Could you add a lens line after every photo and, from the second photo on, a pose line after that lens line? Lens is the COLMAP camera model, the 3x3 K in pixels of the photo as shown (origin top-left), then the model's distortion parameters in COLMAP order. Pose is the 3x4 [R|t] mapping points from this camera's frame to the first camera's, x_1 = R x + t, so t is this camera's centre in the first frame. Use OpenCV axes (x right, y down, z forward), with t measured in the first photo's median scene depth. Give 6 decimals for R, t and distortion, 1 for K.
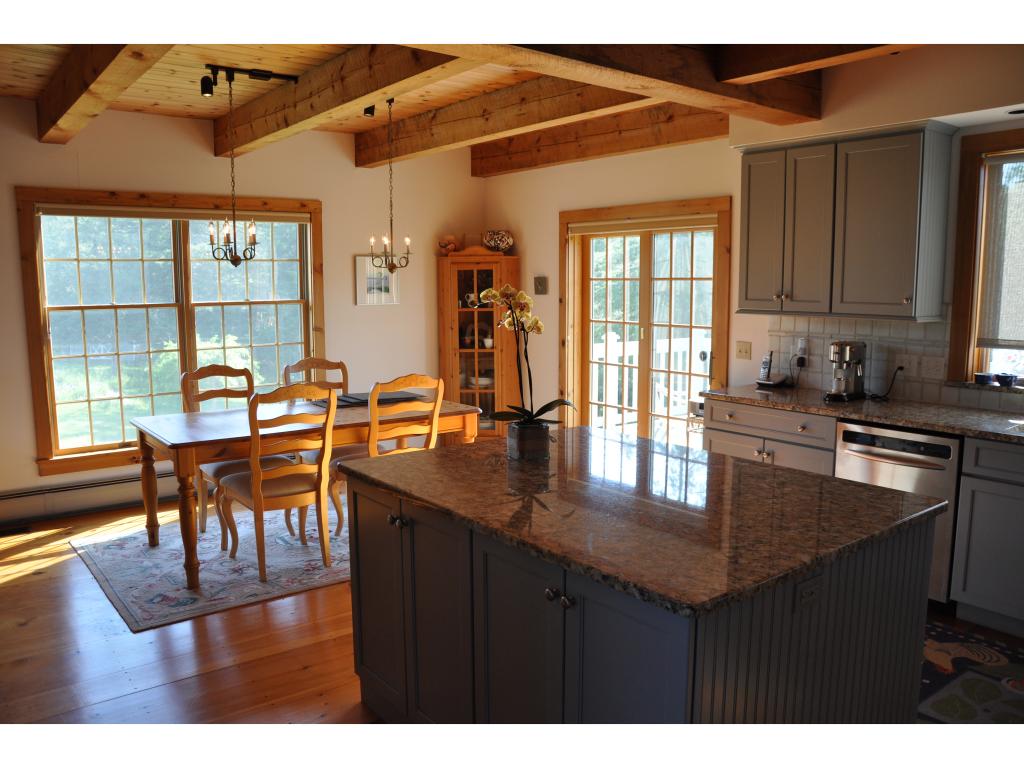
lens RADIAL K [[809.8, 0, 514.2], [0, 809.8, 389.2], [0, 0, 1]] dist [-0.153818, 0.132364]
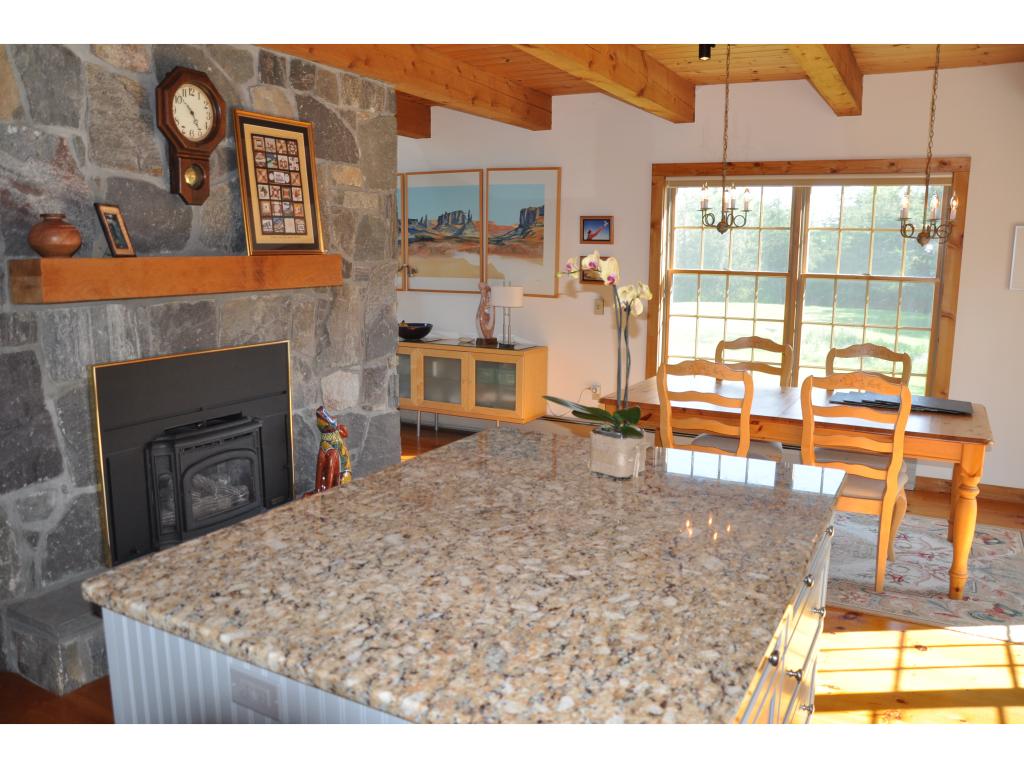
lens RADIAL K [[805.3, 0, 512.0], [0, 805.3, 384.0], [0, 0, 1]] dist [-0.078095, 0.001497]
pose [[0.392821, 0.161823, -0.905265, 0.374591], [-0.137667, 0.983651, 0.116097, -0.044043], [0.909252, 0.079020, 0.408676, 0.319342]]
